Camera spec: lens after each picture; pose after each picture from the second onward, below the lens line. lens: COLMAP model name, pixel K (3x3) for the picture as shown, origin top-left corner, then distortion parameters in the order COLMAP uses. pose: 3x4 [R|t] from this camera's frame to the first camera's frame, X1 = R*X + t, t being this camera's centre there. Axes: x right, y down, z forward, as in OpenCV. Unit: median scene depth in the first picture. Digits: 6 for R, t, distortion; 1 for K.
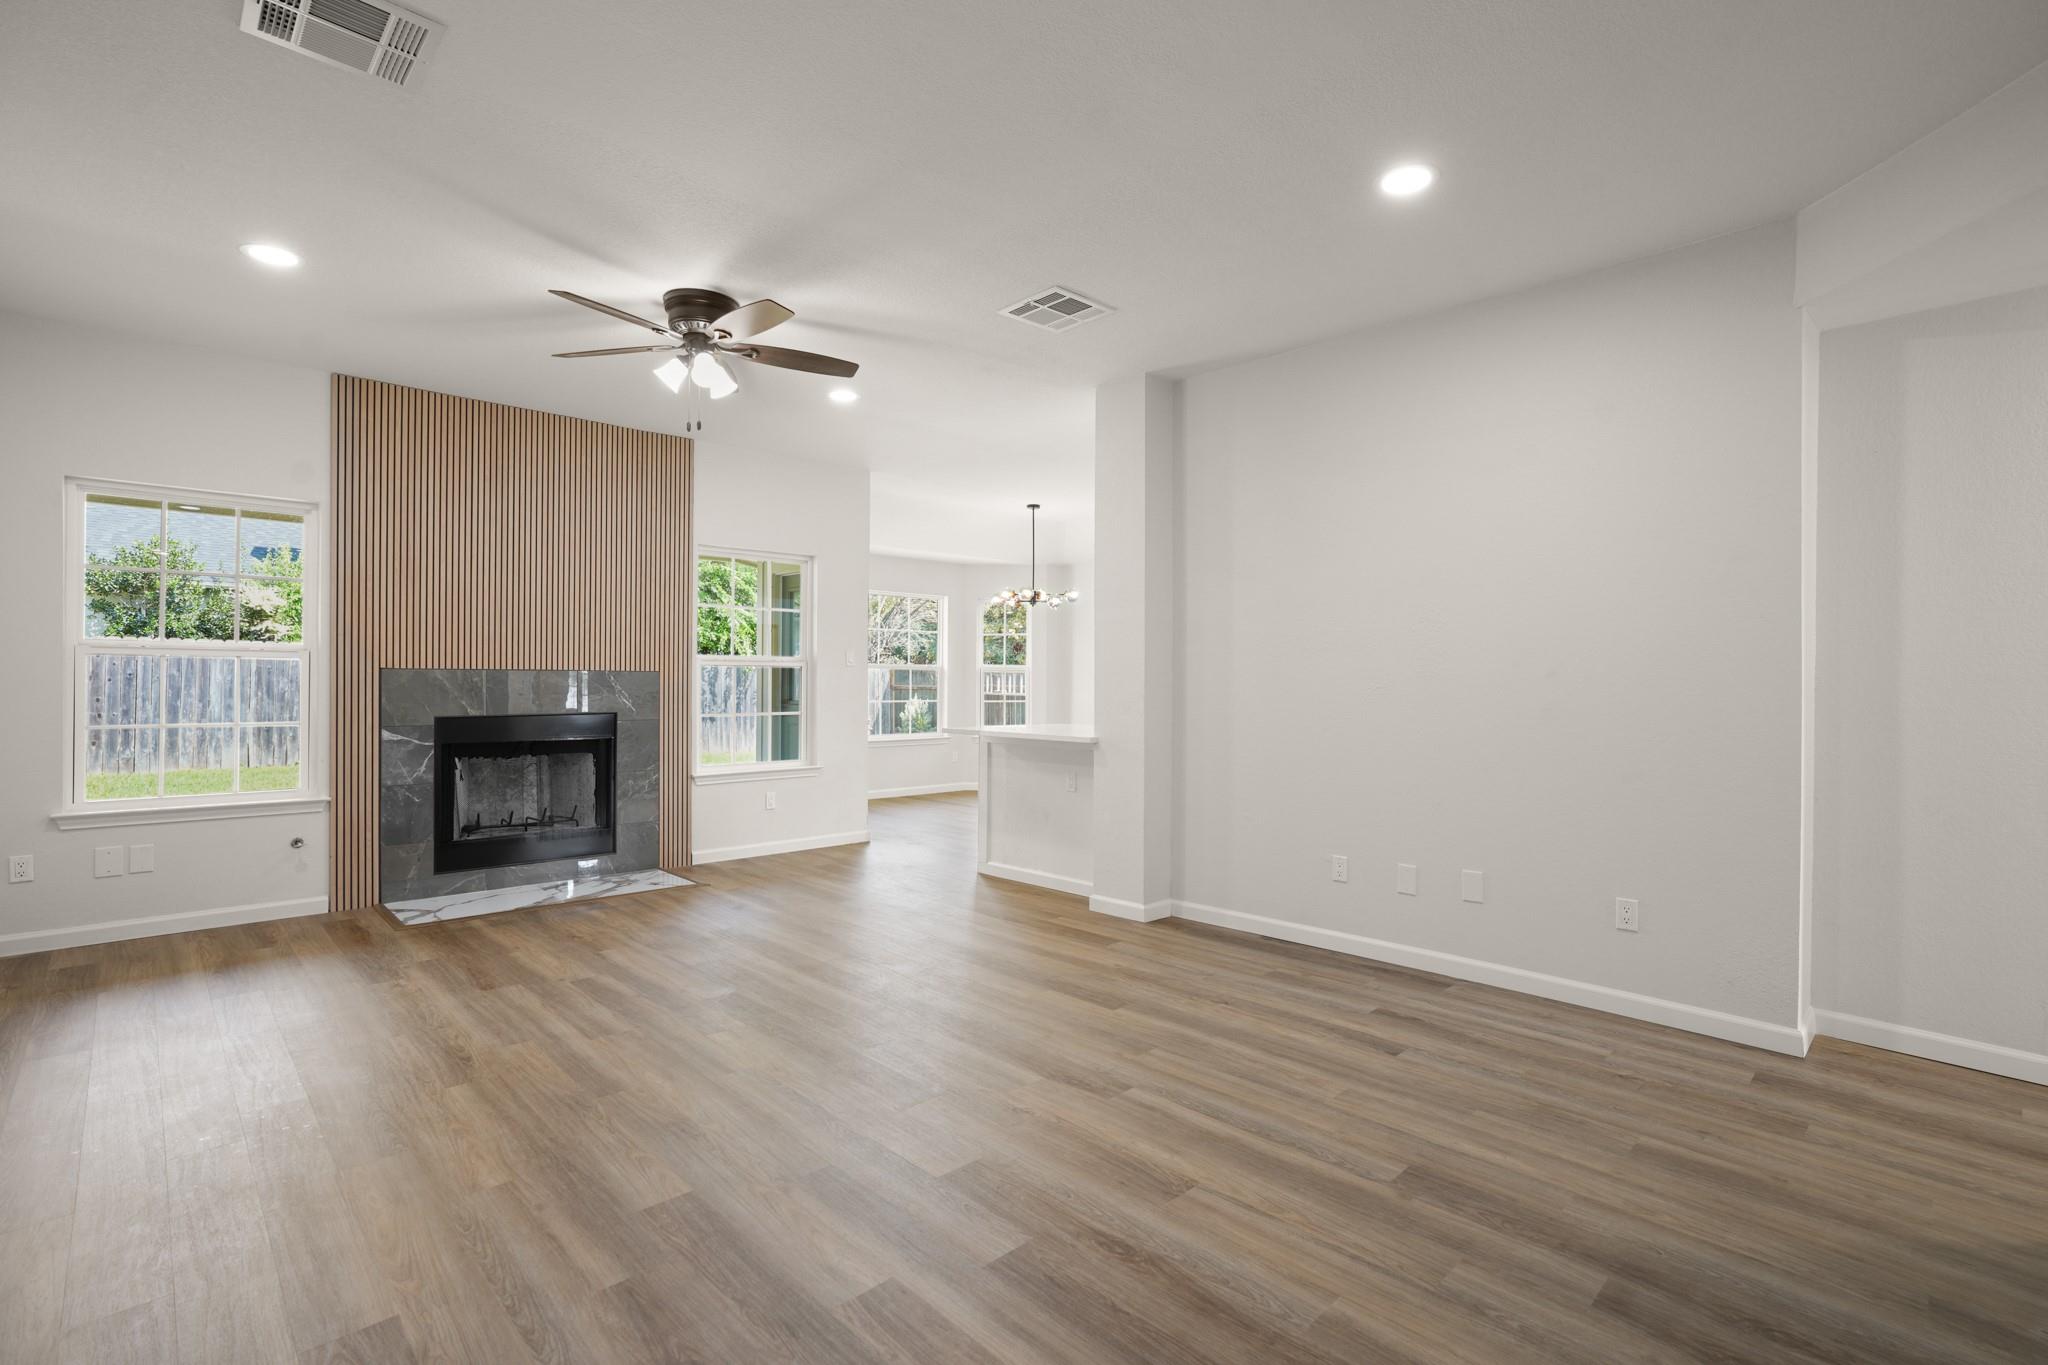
lens RADIAL K [[942.5, 0, 1024.0], [0, 942.5, 682.5], [0, 0, 1]] dist [-0.043740, 0.024161]
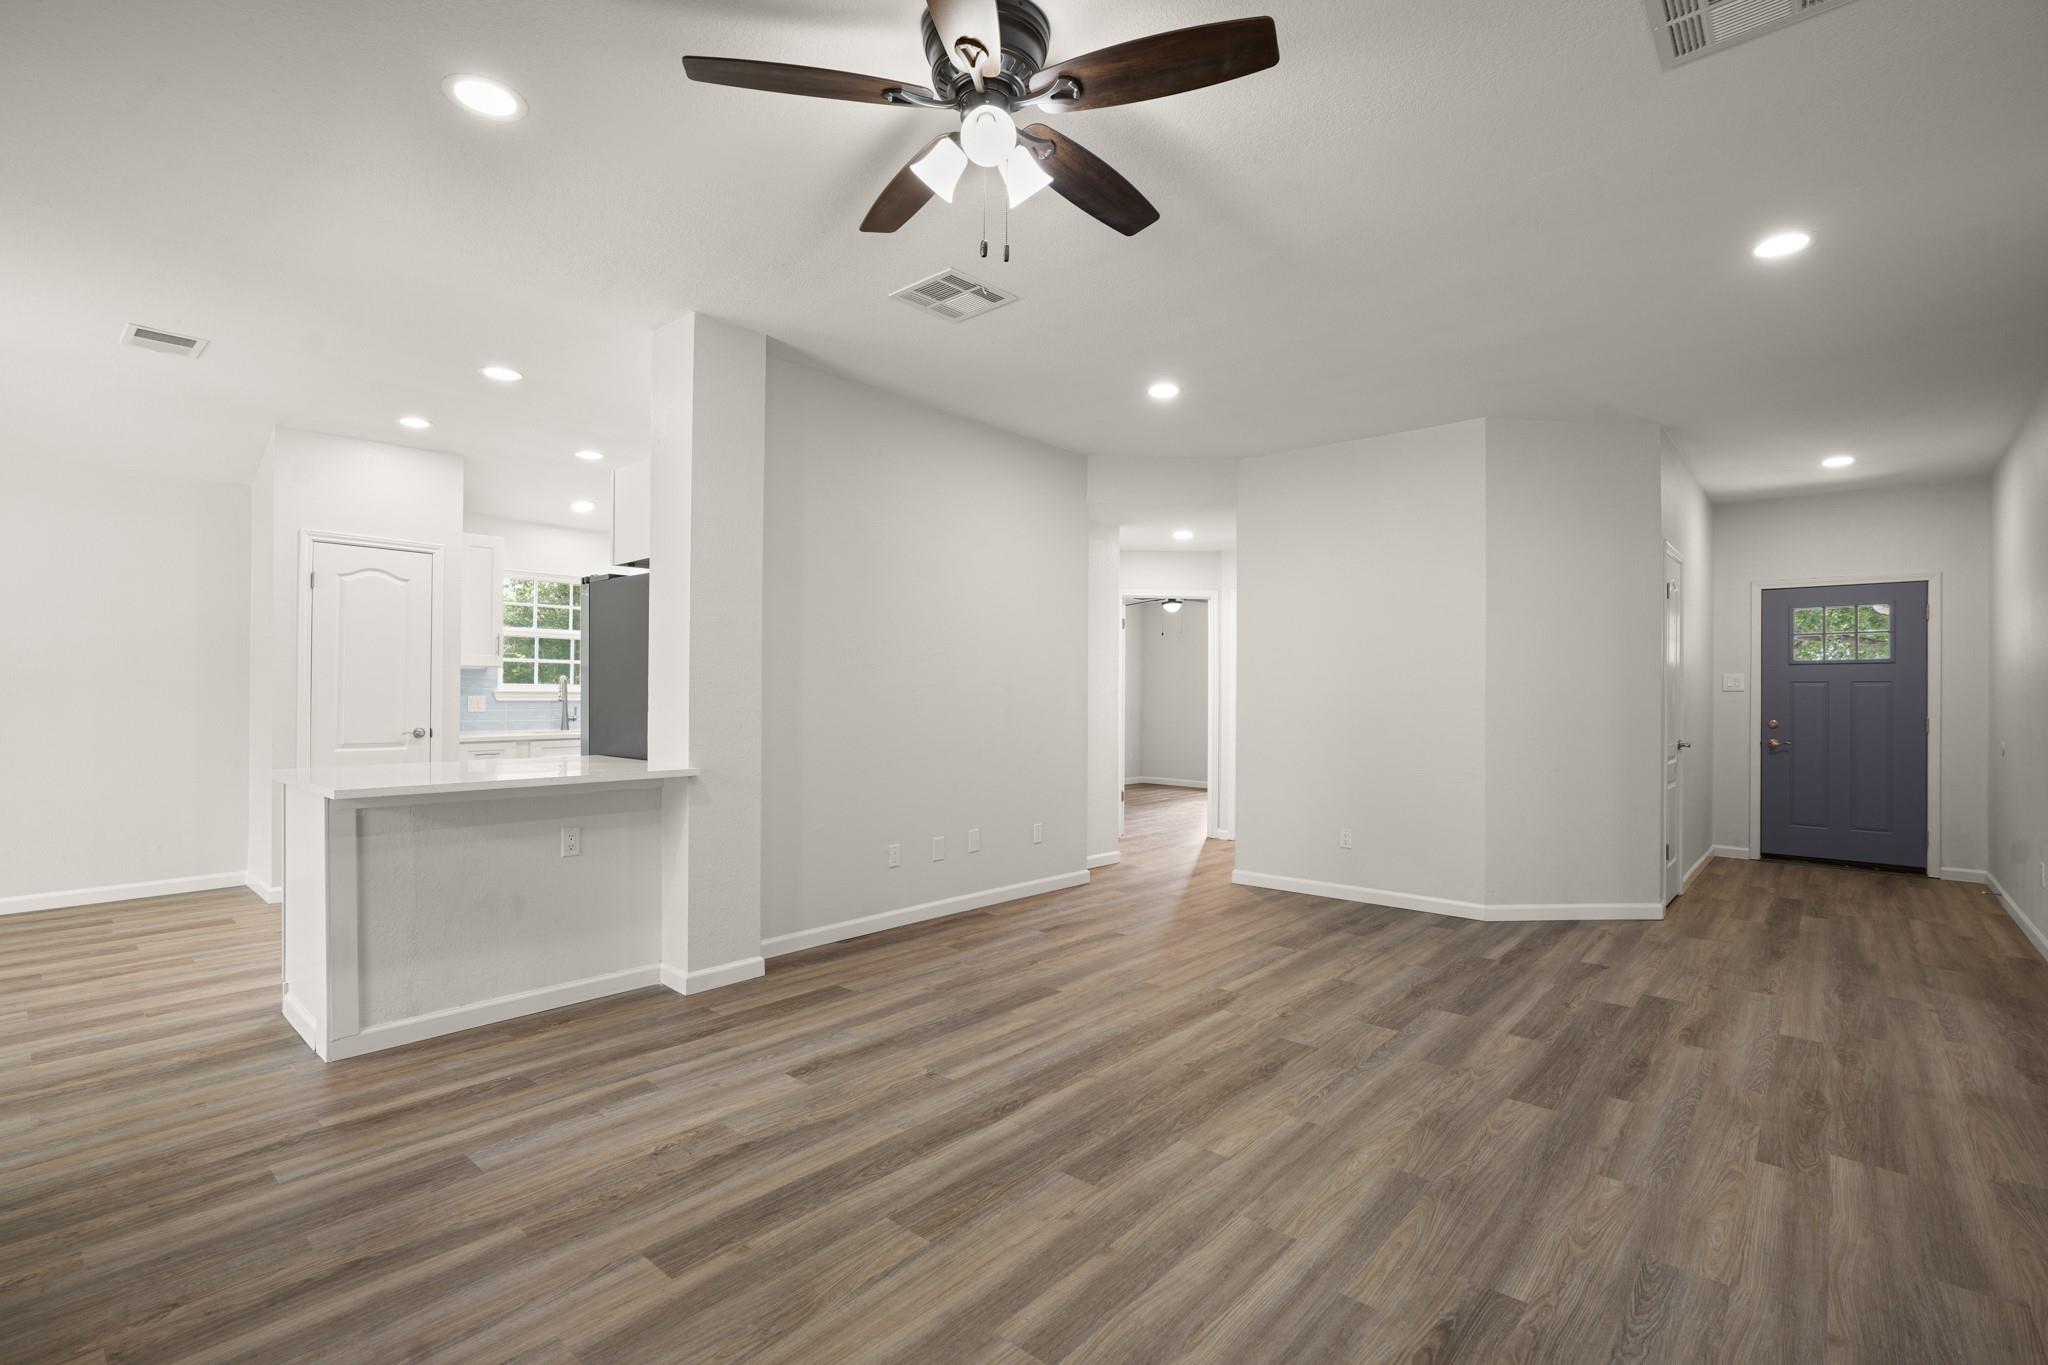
lens RADIAL K [[942.5, 0, 1024.0], [0, 942.5, 682.5], [0, 0, 1]] dist [-0.043740, 0.024161]
pose [[-0.078891, 0.004001, 0.996875, -1.182292], [-0.005032, 0.999978, -0.004412, -0.015823], [-0.996871, -0.005364, -0.078869, 1.319148]]
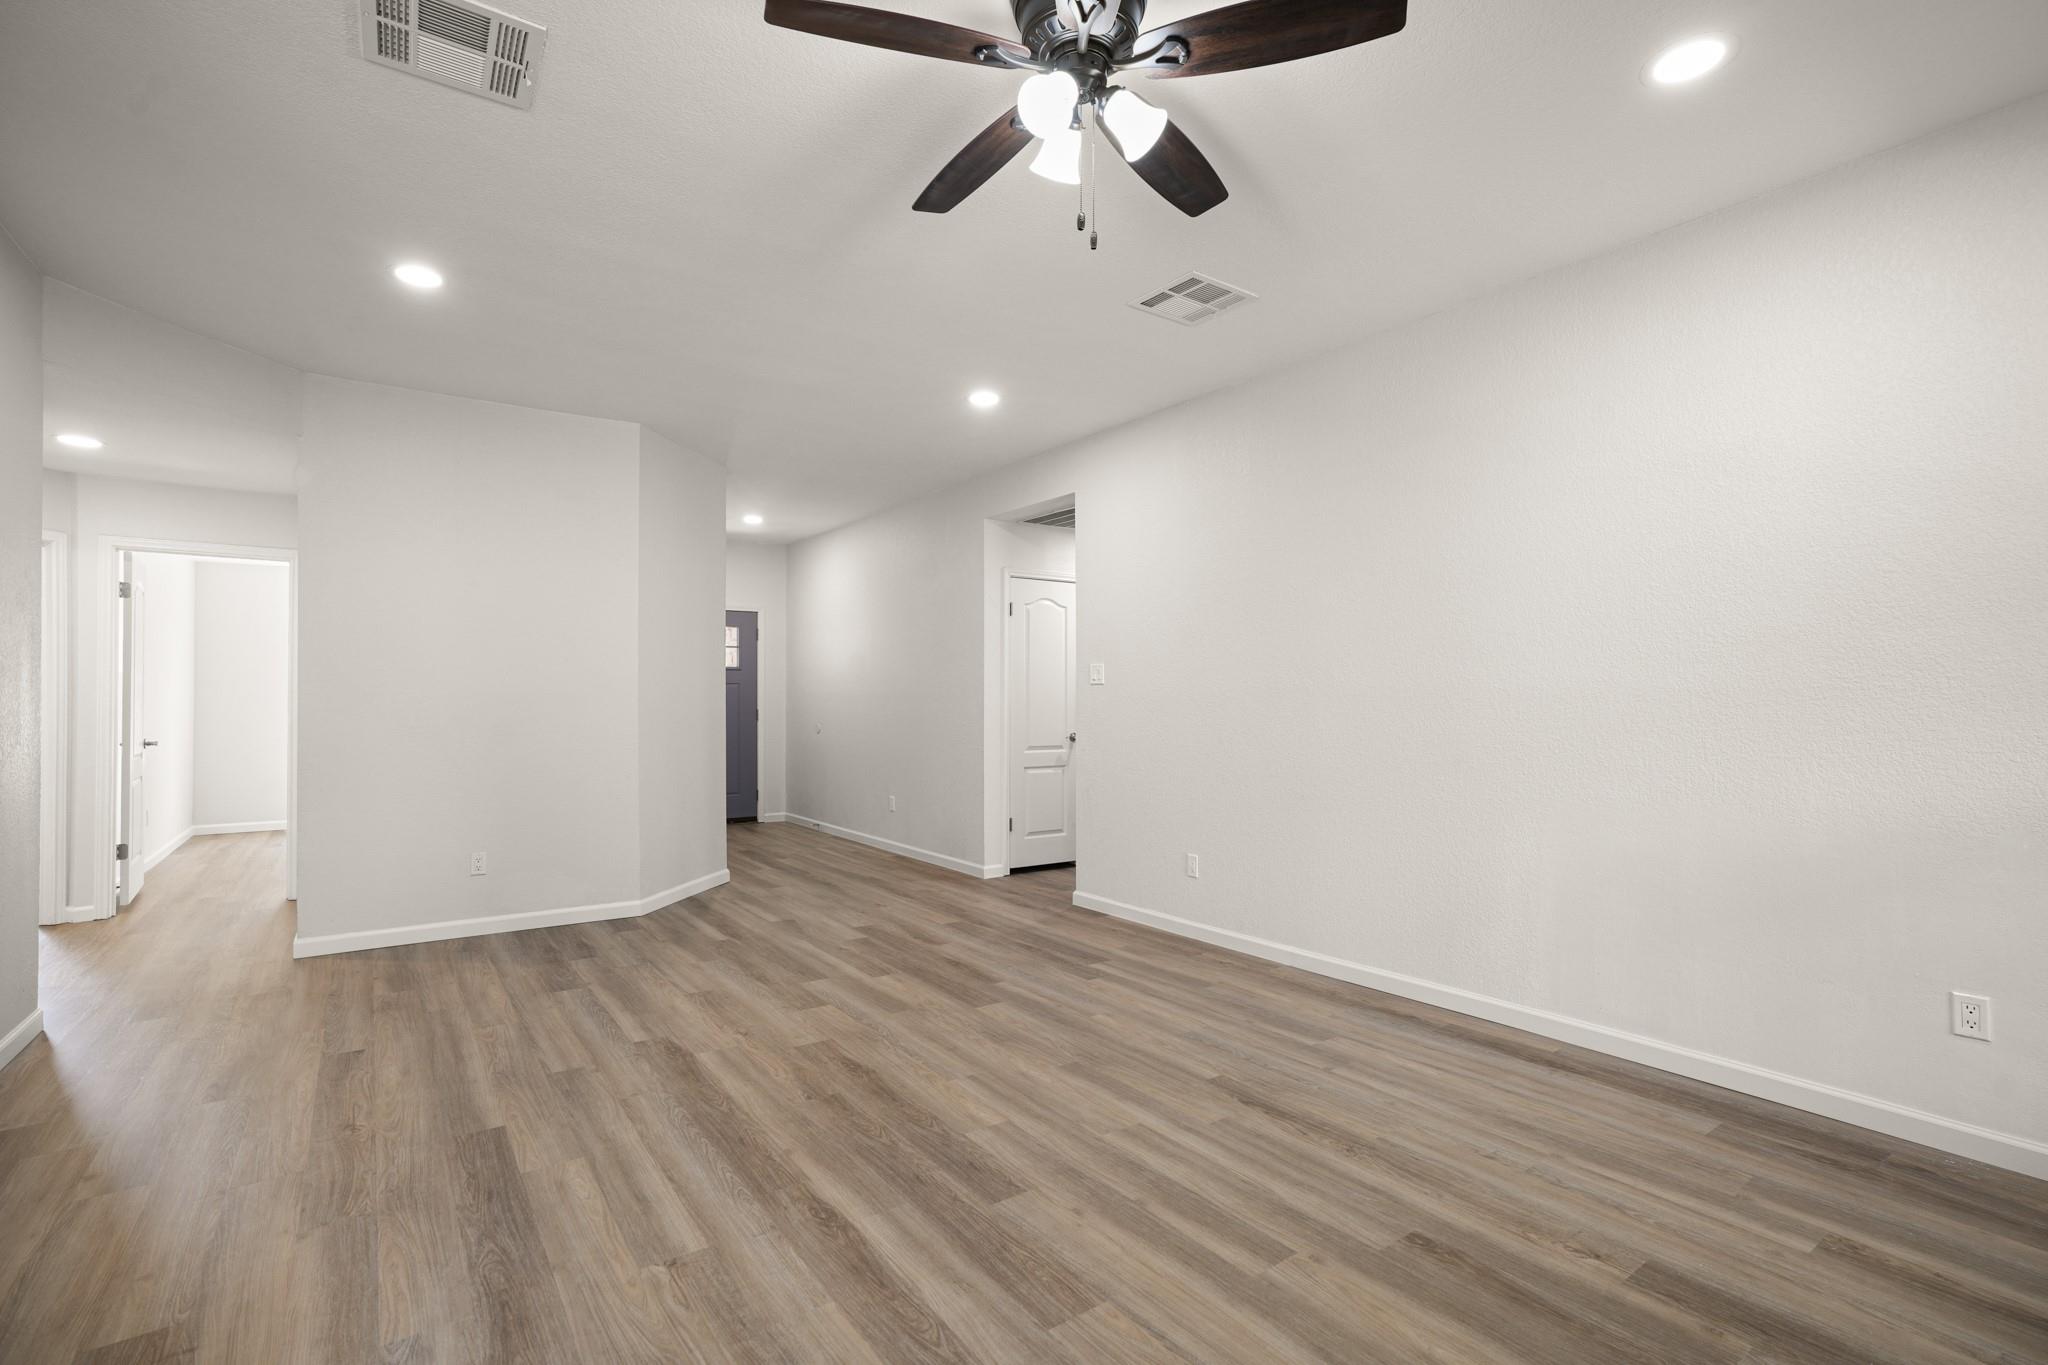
lens RADIAL K [[942.5, 0, 1024.0], [0, 942.5, 682.5], [0, 0, 1]] dist [-0.043740, 0.024161]
pose [[-0.989065, -0.004859, 0.147403, -0.511274], [-0.006706, 0.999905, -0.012040, -0.011774], [-0.147330, -0.012897, -0.989003, 1.974425]]
